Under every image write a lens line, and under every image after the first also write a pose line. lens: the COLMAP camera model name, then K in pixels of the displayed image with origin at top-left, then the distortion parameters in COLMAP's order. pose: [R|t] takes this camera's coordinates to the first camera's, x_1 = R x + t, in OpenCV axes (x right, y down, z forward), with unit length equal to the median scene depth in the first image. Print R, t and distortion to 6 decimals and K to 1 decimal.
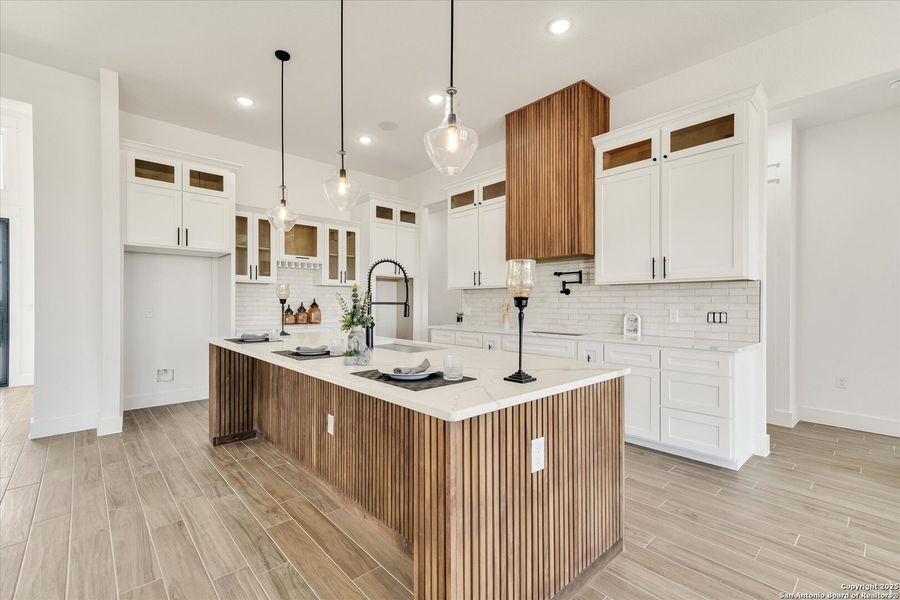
lens RADIAL K [[398.6, 0, 451.3], [0, 398.6, 300.0], [0, 0, 1]] dist [0.017829, 0.000945]
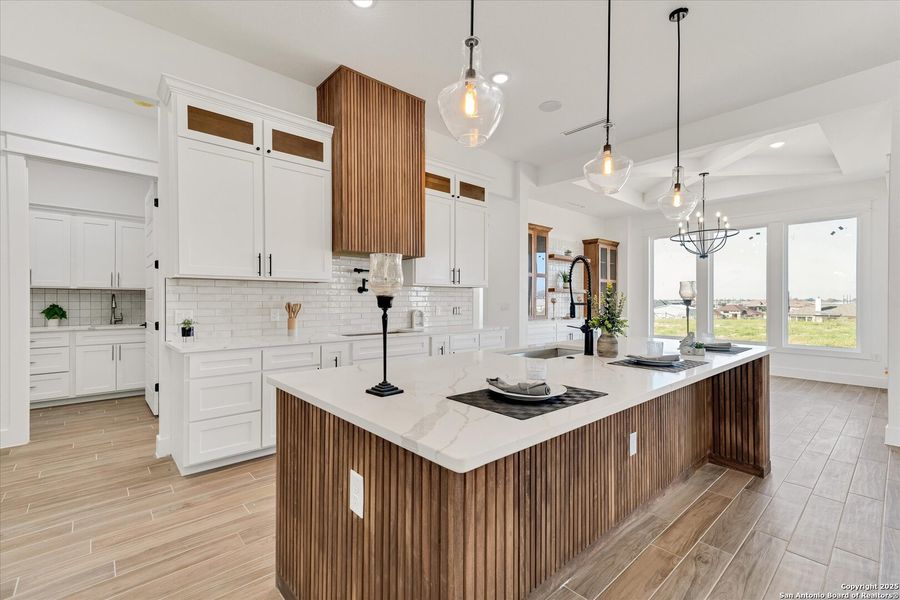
lens RADIAL K [[398.6, 0, 446.8], [0, 398.6, 299.1], [0, 0, 1]] dist [0.017829, 0.000945]
pose [[0.015492, 0.000484, 0.999880, -0.755081], [-0.009088, 0.999959, -0.000344, -0.000309], [-0.999839, -0.009082, 0.015496, 0.891751]]
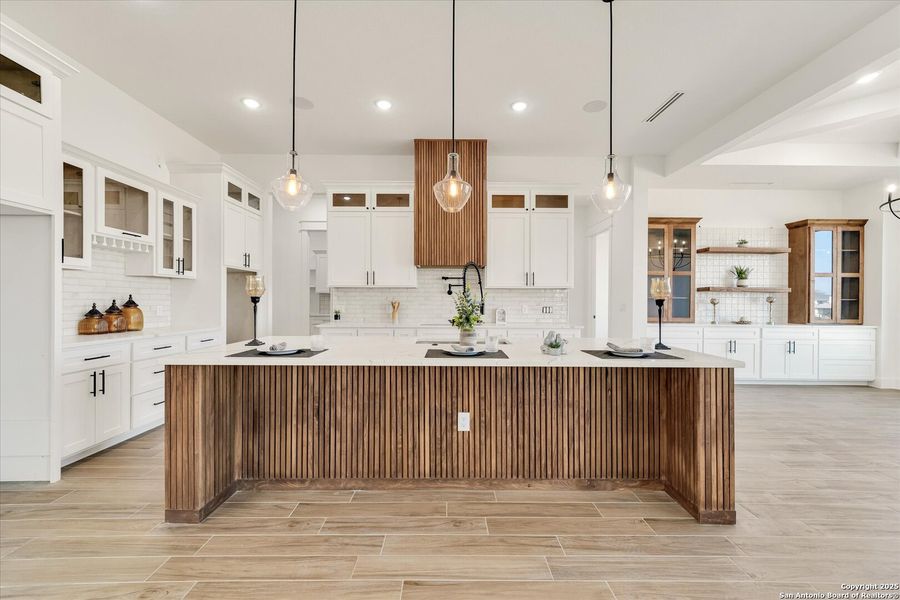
lens RADIAL K [[349.9, 0, 449.9], [0, 349.9, 300.5], [0, 0, 1]] dist [0.001363, 0.000195]
pose [[0.668848, 0.000680, 0.743399, -0.631813], [-0.008245, 0.999945, 0.006503, -0.002477], [-0.743354, -0.010479, 0.668816, 0.276243]]
